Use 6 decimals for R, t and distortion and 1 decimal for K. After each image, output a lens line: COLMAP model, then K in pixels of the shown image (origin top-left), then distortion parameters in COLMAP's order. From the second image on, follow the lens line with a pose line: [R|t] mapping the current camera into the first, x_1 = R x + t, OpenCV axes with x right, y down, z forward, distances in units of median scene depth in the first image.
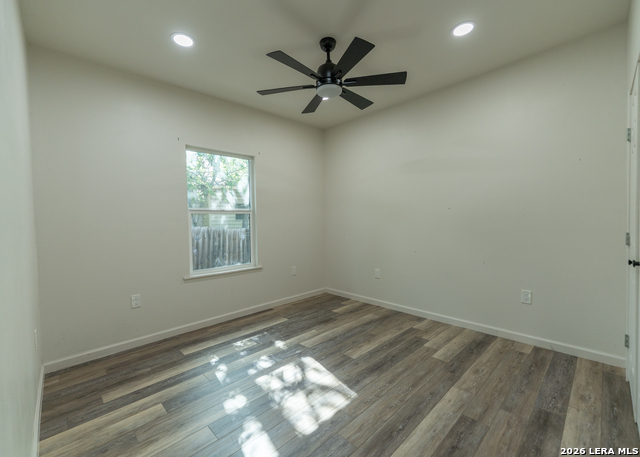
lens RADIAL K [[277.4, 0, 320.0], [0, 277.4, 228.5], [0, 0, 1]] dist [0.000880, -0.000068]
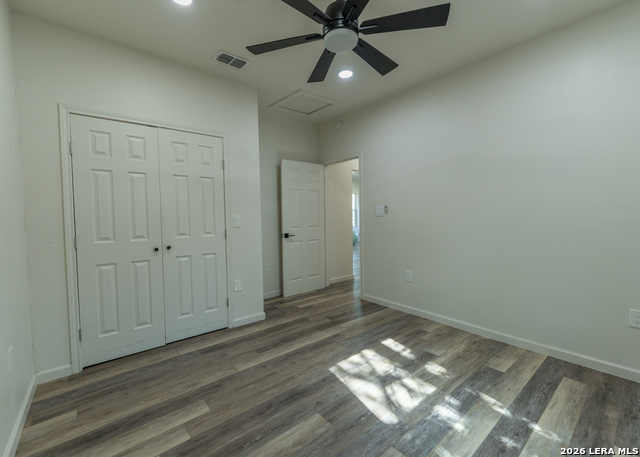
lens RADIAL K [[276.5, 0, 320.0], [0, 276.5, 228.5], [0, 0, 1]] dist [-0.055068, 0.000006]
pose [[-0.996617, 0.038457, 0.072640, 0.058930], [0.043580, 0.996573, 0.070312, -0.046149], [-0.069687, 0.073240, -0.994877, 1.841398]]
